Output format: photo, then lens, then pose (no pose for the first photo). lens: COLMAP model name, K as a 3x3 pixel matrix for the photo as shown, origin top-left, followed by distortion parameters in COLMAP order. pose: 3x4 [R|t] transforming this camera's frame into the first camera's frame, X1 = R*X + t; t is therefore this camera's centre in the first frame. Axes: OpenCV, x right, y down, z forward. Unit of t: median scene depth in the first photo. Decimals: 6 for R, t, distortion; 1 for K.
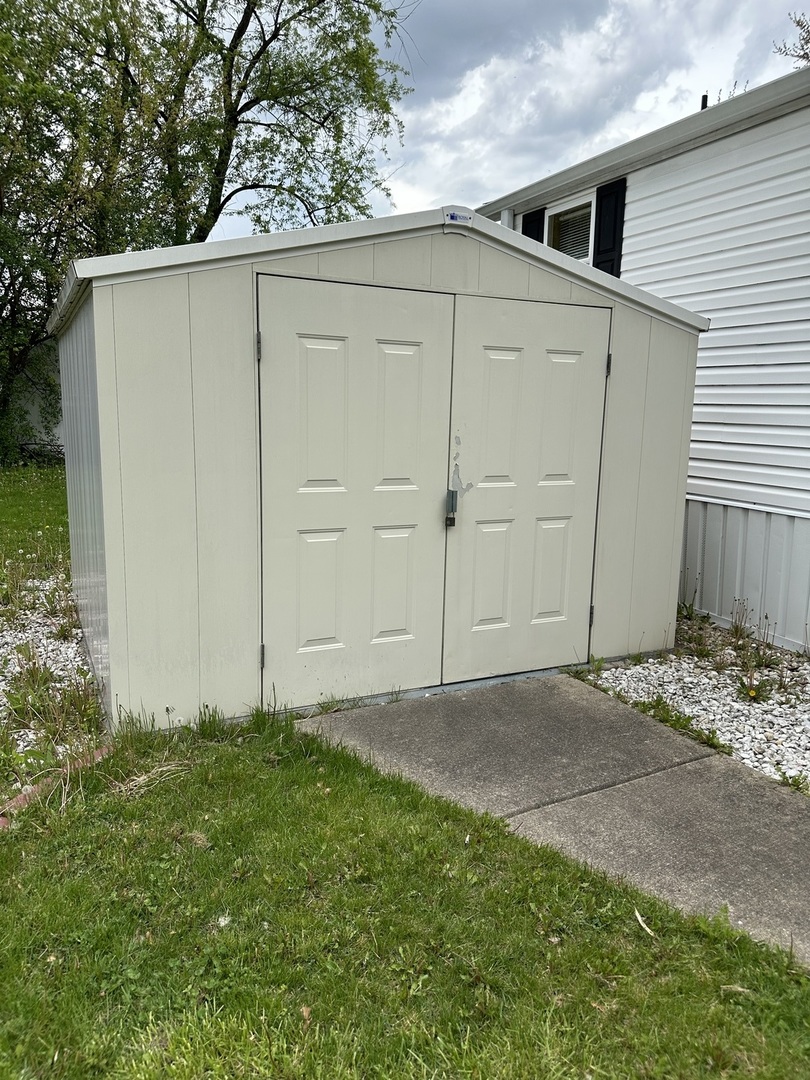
lens RADIAL K [[762.0, 0, 405.7], [0, 762.0, 540.0], [0, 0, 1]] dist [0.002059, 0.000566]
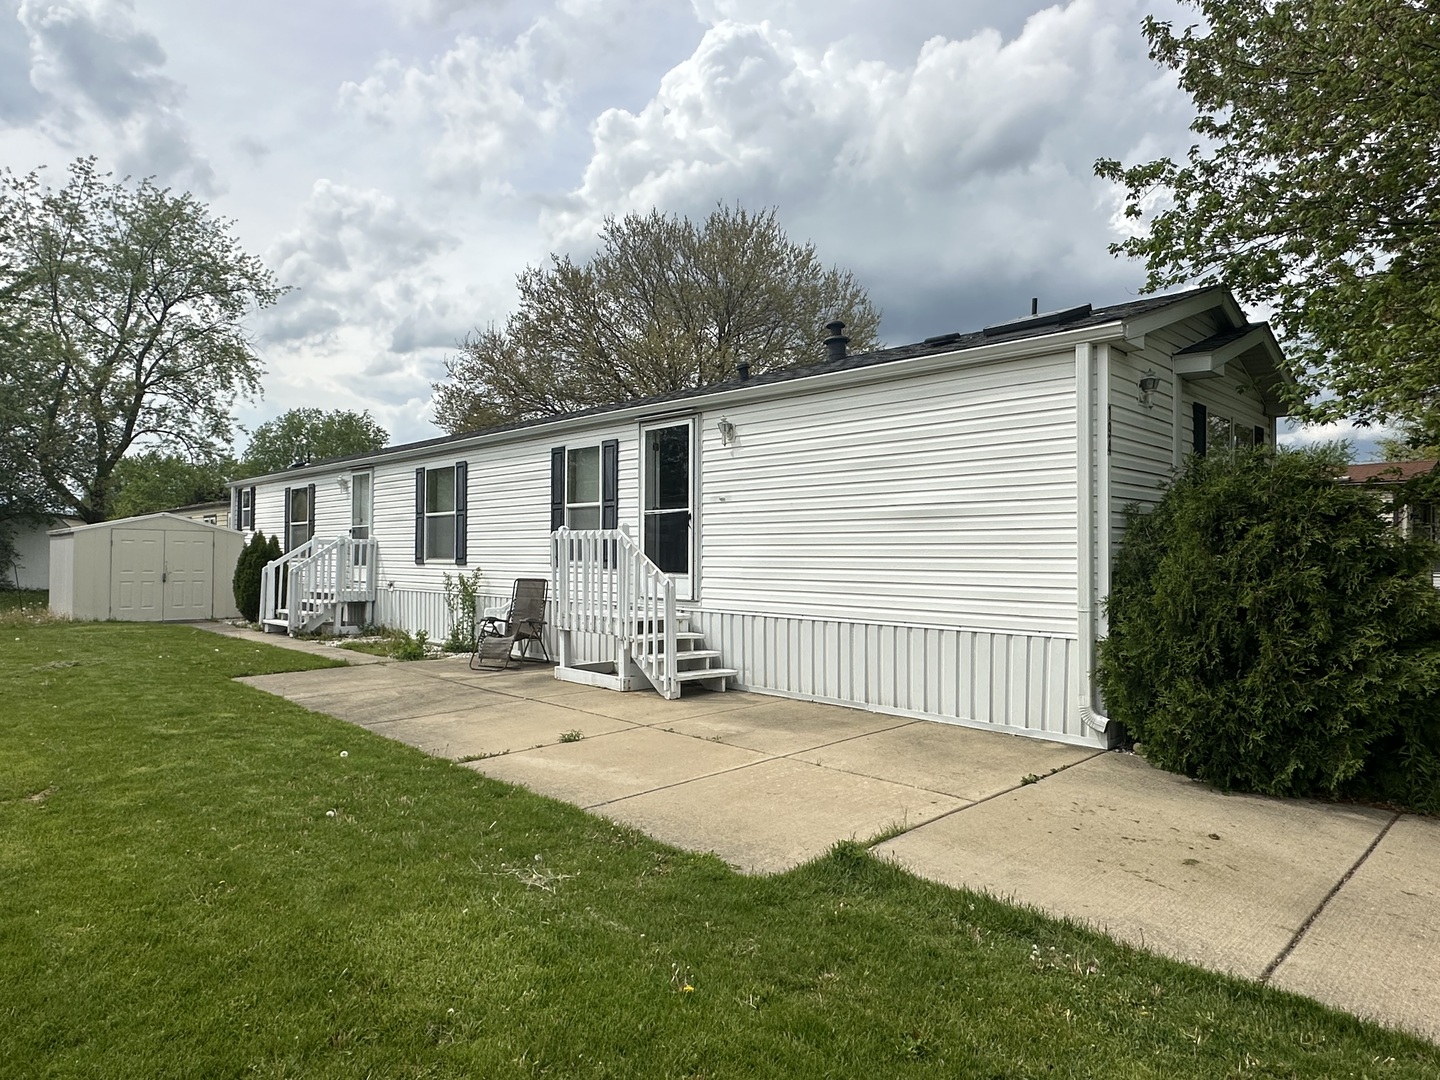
lens RADIAL K [[877.2, 0, 724.2], [0, 877.2, 538.4], [0, 0, 1]] dist [-0.001435, -0.005957]
pose [[0.941615, -0.002927, 0.336680, 0.345717], [0.068380, 0.980785, -0.182717, 0.217600], [-0.329675, 0.195071, 0.923721, -1.189168]]
